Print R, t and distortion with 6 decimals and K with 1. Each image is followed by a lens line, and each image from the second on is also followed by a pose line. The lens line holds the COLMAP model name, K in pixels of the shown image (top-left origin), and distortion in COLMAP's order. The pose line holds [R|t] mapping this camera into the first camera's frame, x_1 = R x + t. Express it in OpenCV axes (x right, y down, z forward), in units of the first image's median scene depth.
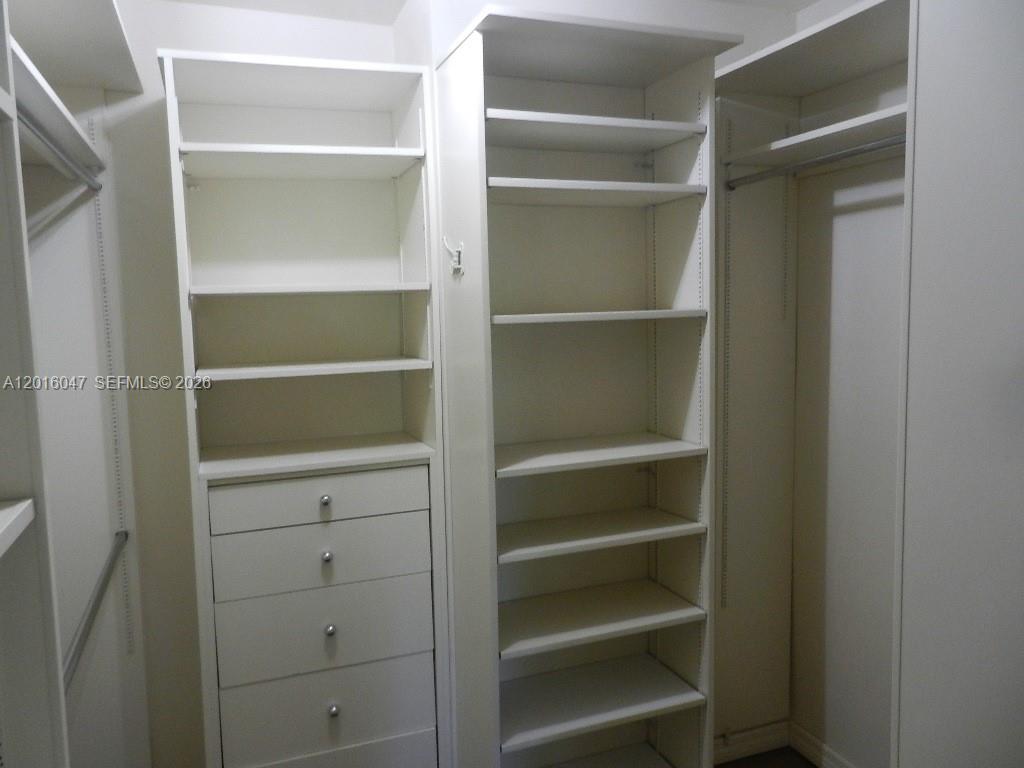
lens RADIAL K [[758.6, 0, 503.0], [0, 758.6, 377.6], [0, 0, 1]] dist [0.009795, 0.004133]
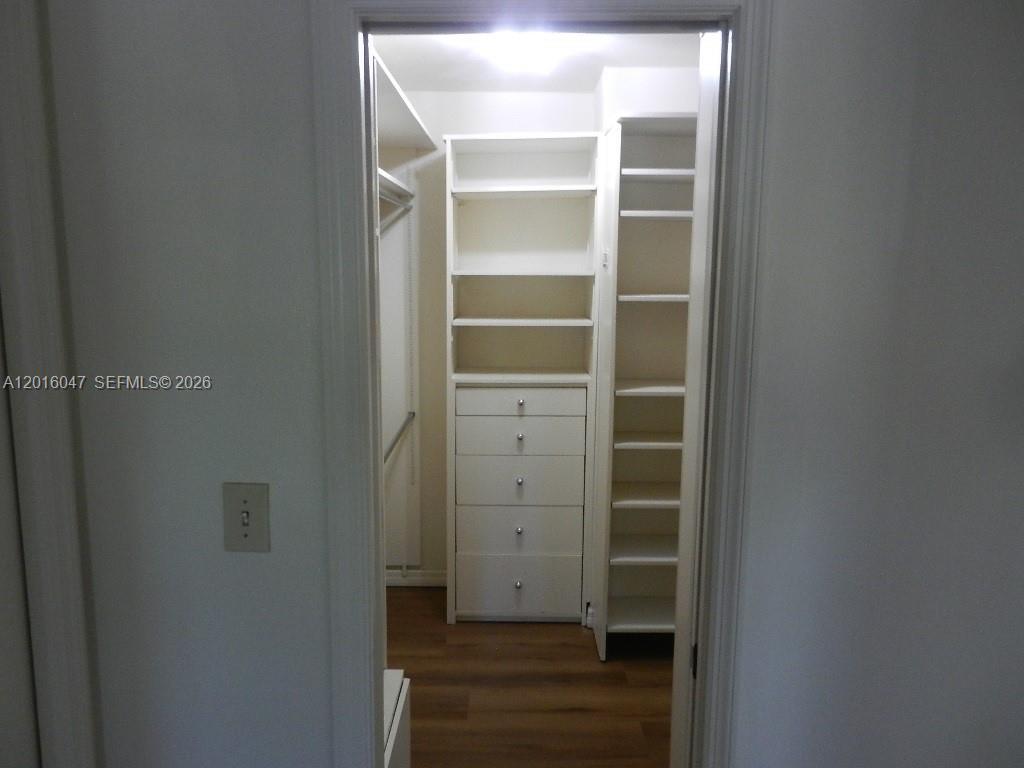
lens RADIAL K [[758.6, 0, 503.0], [0, 758.6, 377.6], [0, 0, 1]] dist [0.009795, 0.004133]
pose [[0.931722, 0.083076, -0.353543, 0.304126], [-0.062212, 0.995606, 0.069994, -0.004658], [0.357804, -0.043220, 0.932796, -0.543472]]
